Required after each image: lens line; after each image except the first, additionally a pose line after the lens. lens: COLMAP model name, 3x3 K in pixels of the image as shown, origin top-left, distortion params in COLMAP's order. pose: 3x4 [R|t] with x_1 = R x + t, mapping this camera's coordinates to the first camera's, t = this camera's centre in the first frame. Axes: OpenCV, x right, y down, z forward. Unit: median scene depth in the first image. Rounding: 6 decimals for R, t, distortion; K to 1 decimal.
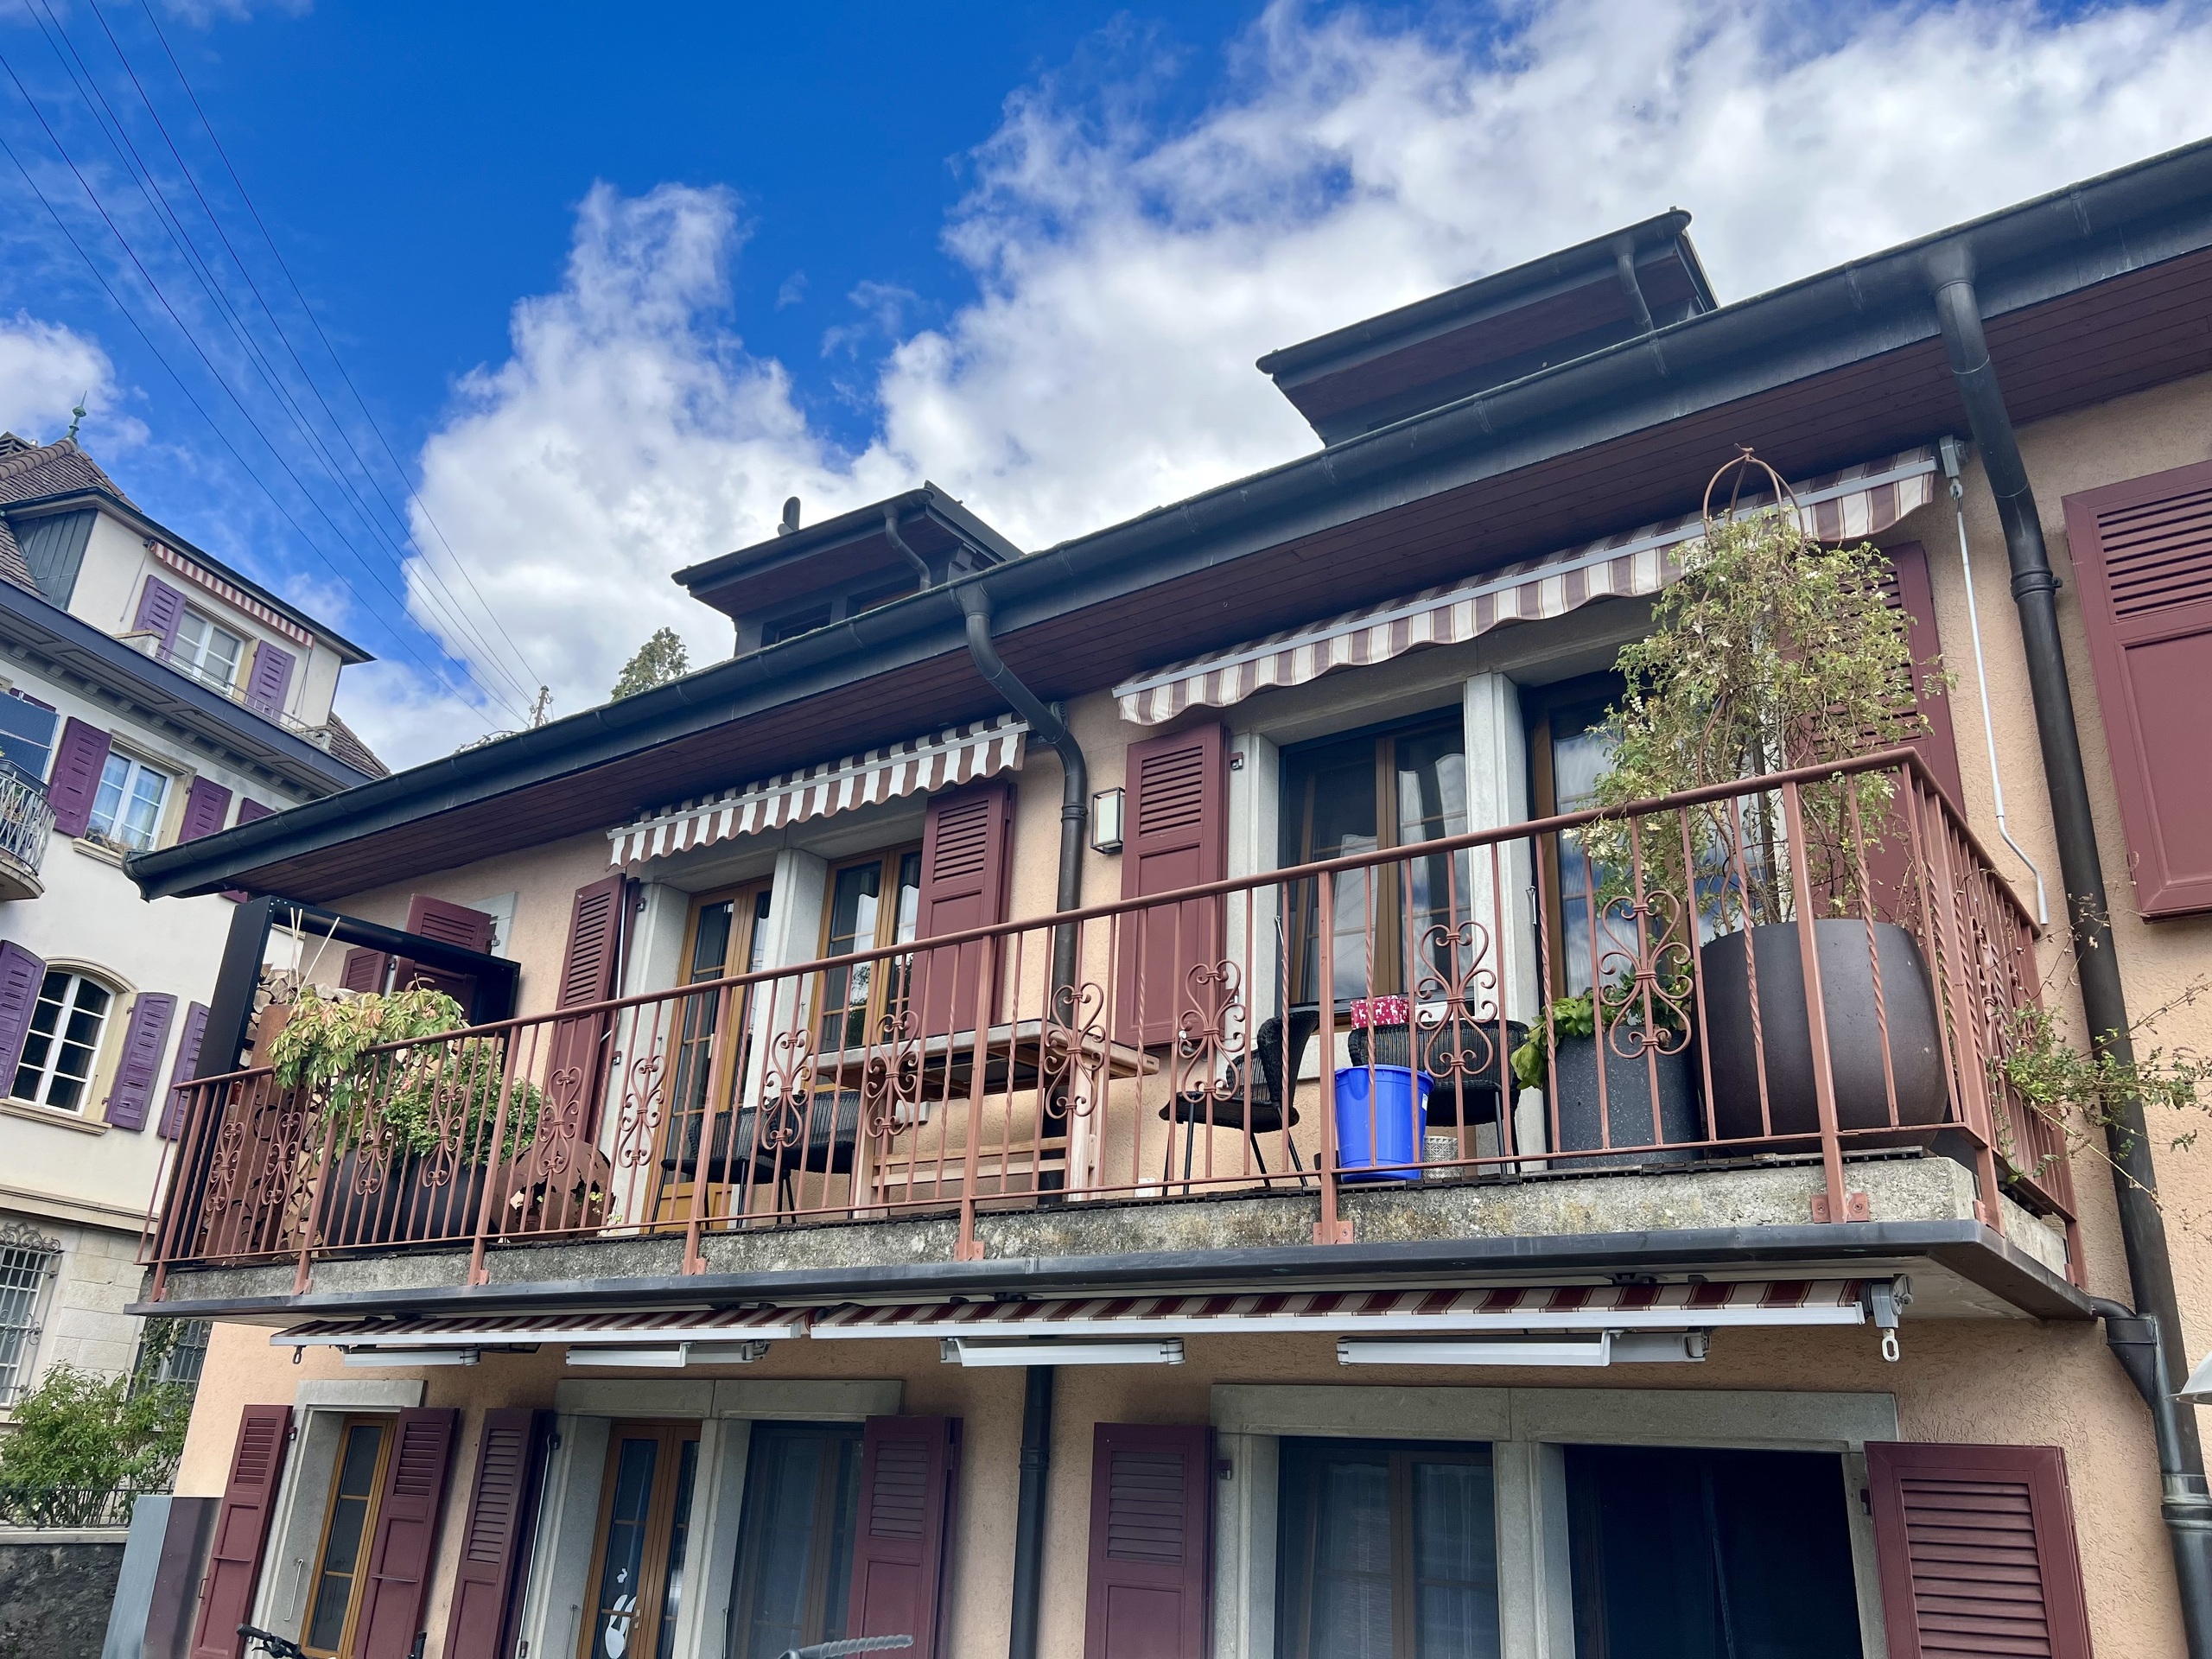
lens RADIAL K [[1676.2, 0, 1108.4], [0, 1676.2, 833.6], [0, 0, 1]] dist [0.013838, -0.000676]
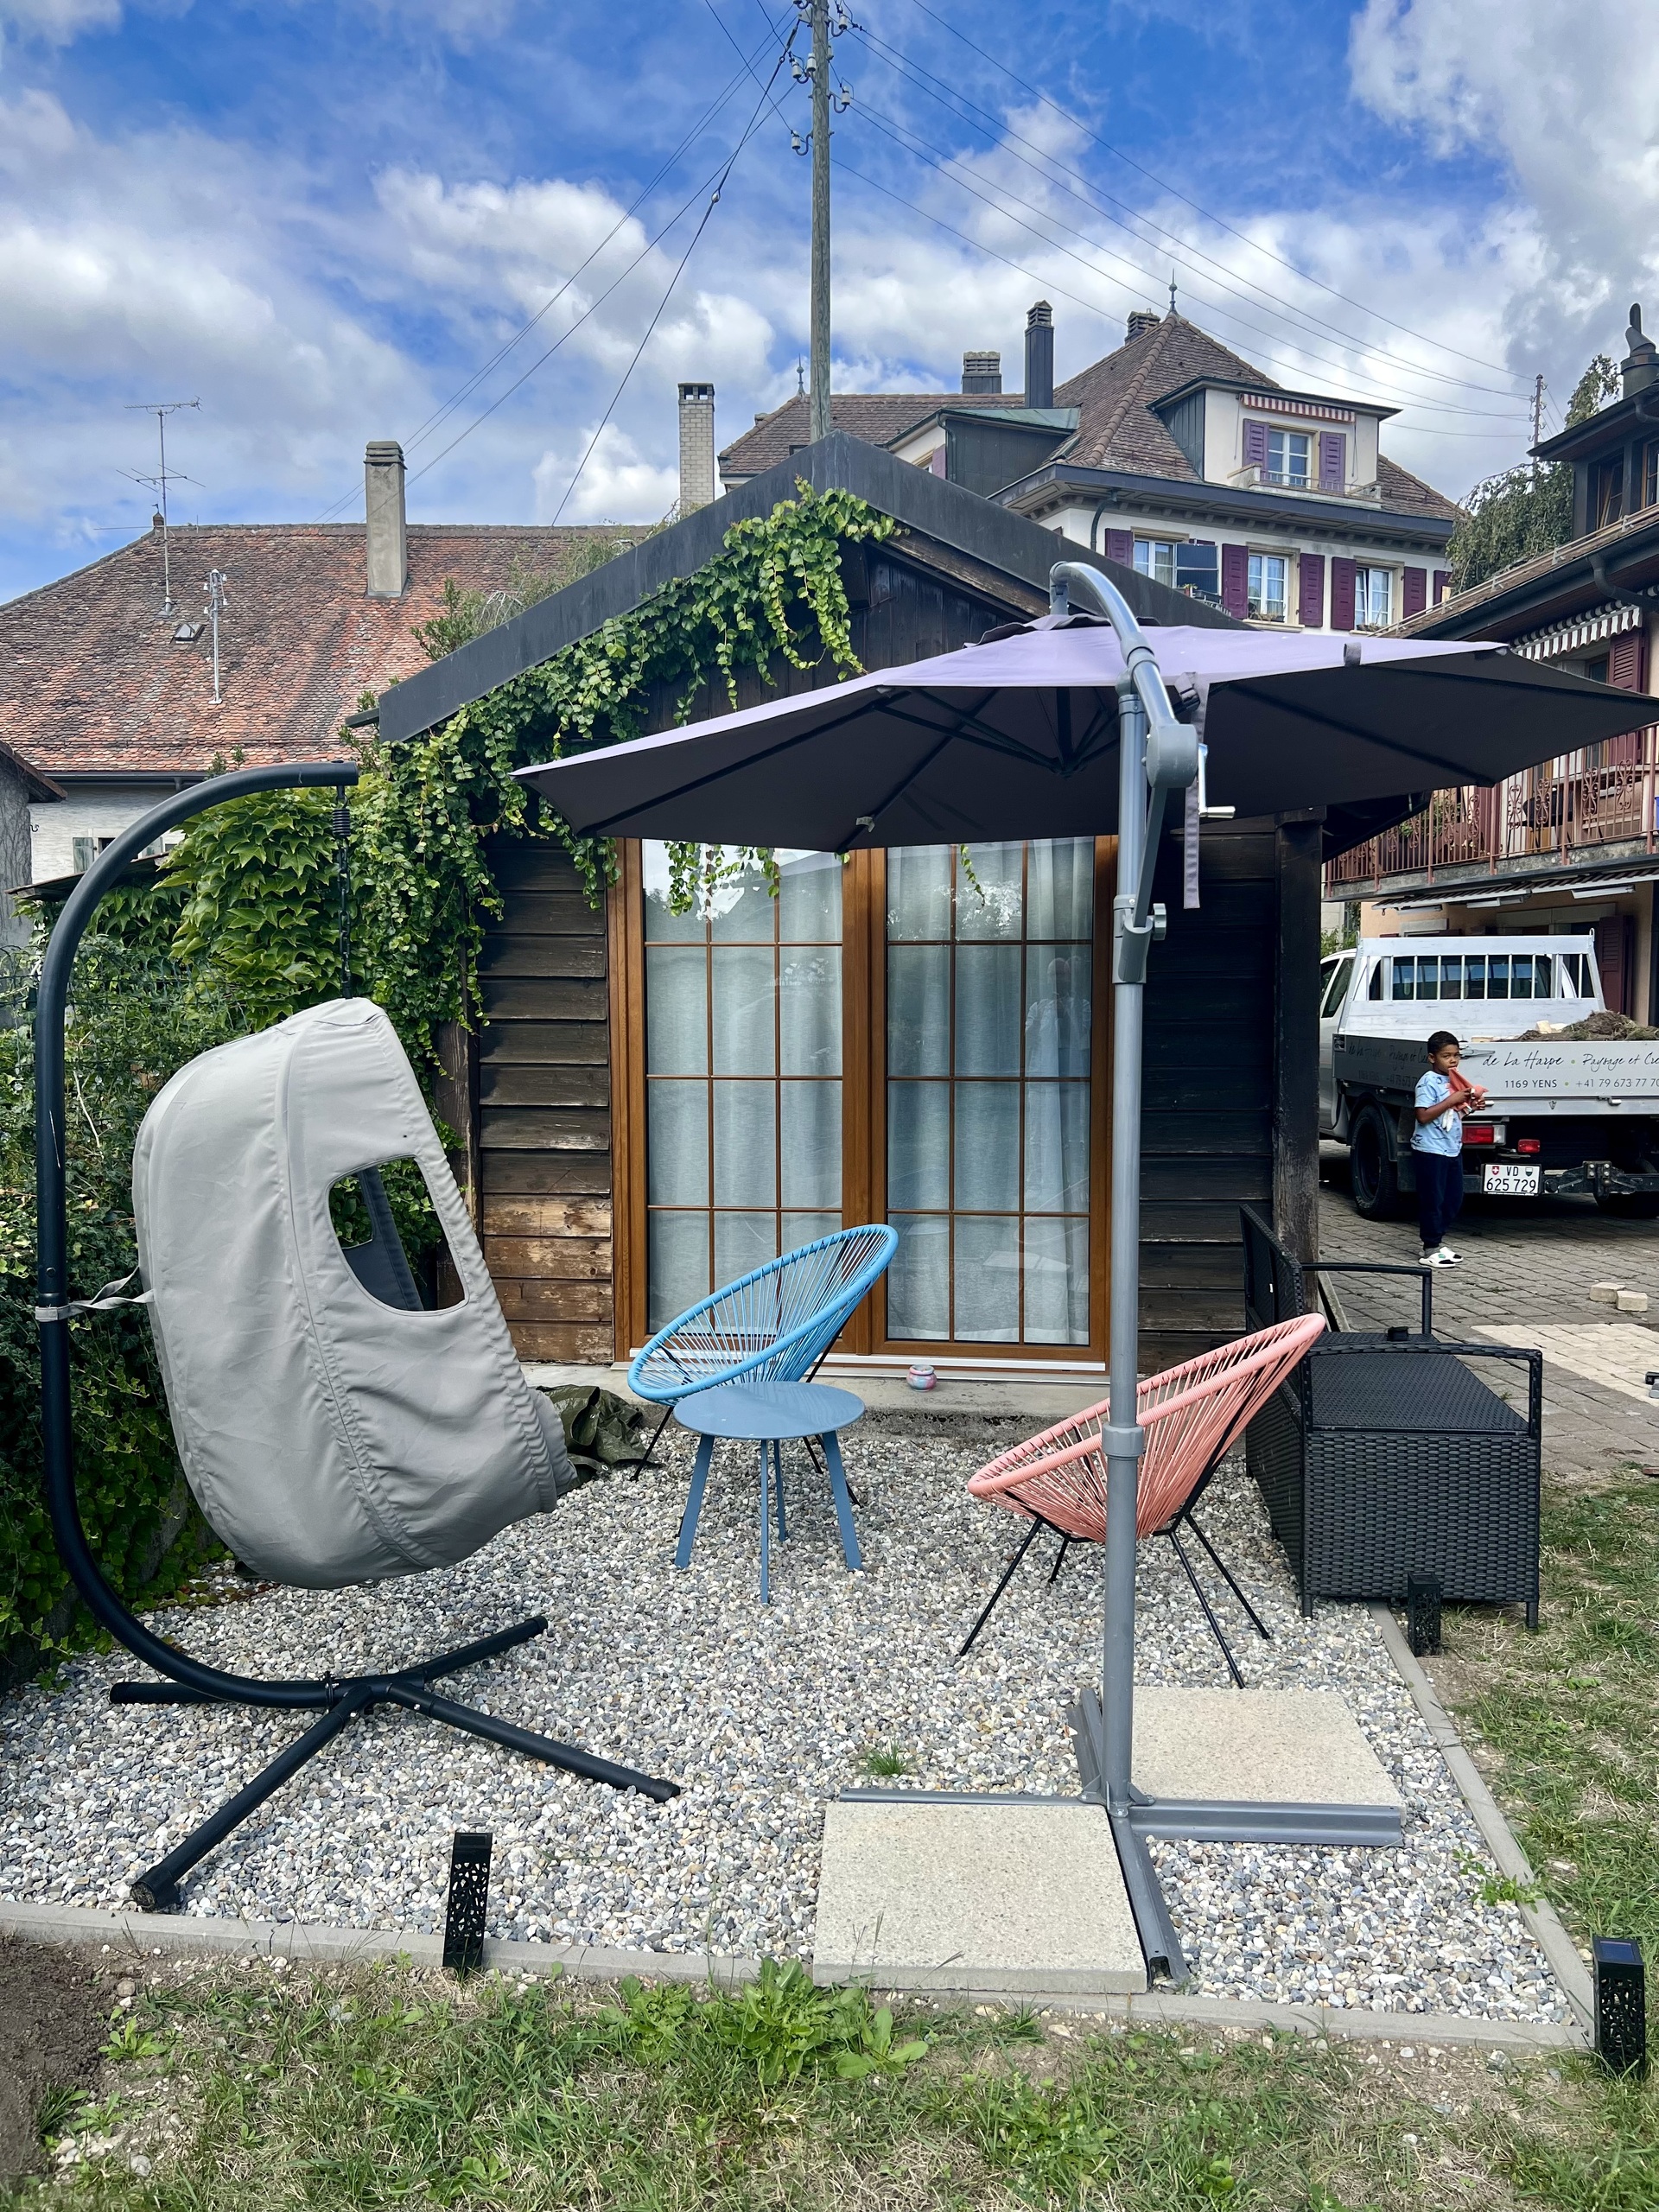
lens RADIAL K [[1676.2, 0, 831.0], [0, 1676.2, 1104.9], [0, 0, 1]] dist [0.013838, -0.000676]
pose [[0.685565, 0.001378, -0.728010, 0.308270], [0.295396, 0.913452, 0.279903, -0.148504], [0.665388, -0.406943, 0.625824, -0.491108]]
